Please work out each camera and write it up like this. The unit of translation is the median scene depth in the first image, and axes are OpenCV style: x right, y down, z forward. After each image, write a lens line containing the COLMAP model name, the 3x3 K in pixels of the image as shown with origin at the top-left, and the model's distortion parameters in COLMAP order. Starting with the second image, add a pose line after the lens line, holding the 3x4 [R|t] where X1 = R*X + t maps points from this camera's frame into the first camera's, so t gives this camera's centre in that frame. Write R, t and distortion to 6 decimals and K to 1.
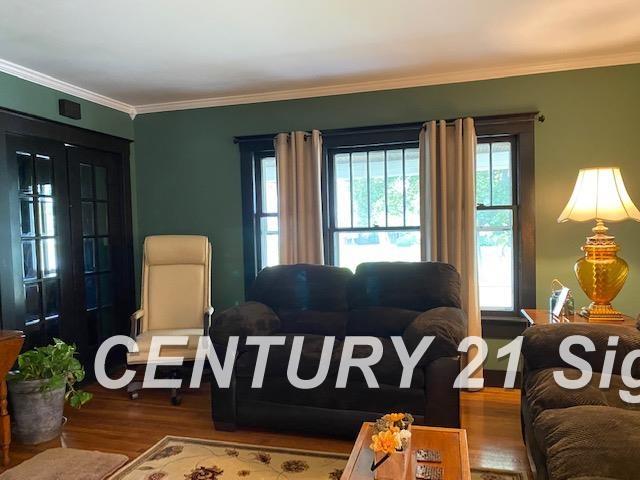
lens RADIAL K [[482.4, 0, 319.9], [0, 482.4, 243.2], [0, 0, 1]] dist [0.015276, -0.011581]
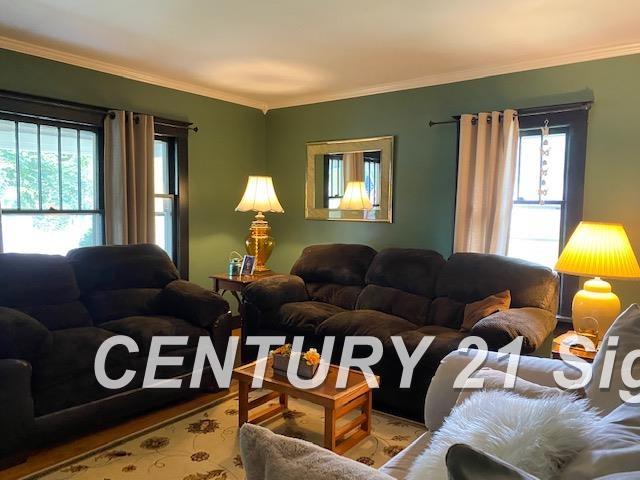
lens RADIAL K [[482.4, 0, 319.6], [0, 482.4, 239.6], [0, 0, 1]] dist [0.015276, -0.011581]
pose [[0.378069, -0.027140, 0.925379, -0.888896], [0.010893, 0.999631, 0.024868, 0.010215], [-0.925713, 0.000679, 0.378225, 0.301832]]
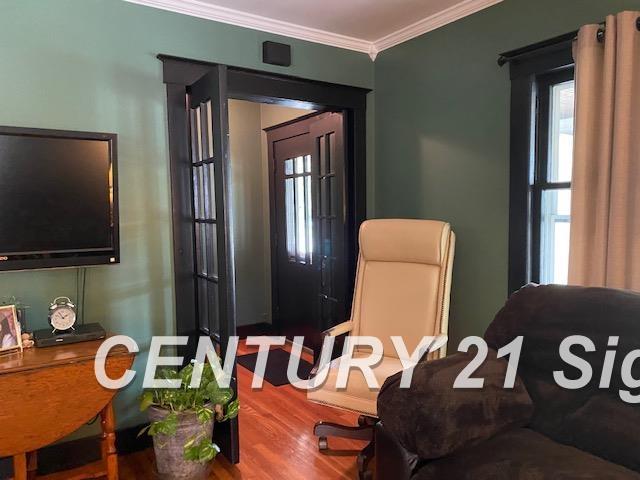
lens RADIAL K [[482.4, 0, 319.5], [0, 482.4, 244.0], [0, 0, 1]] dist [0.015276, -0.011581]
pose [[0.764616, 0.059281, -0.641754, 0.046099], [-0.025224, 0.997750, 0.062112, -0.019544], [0.643992, -0.031304, 0.764391, 0.391619]]
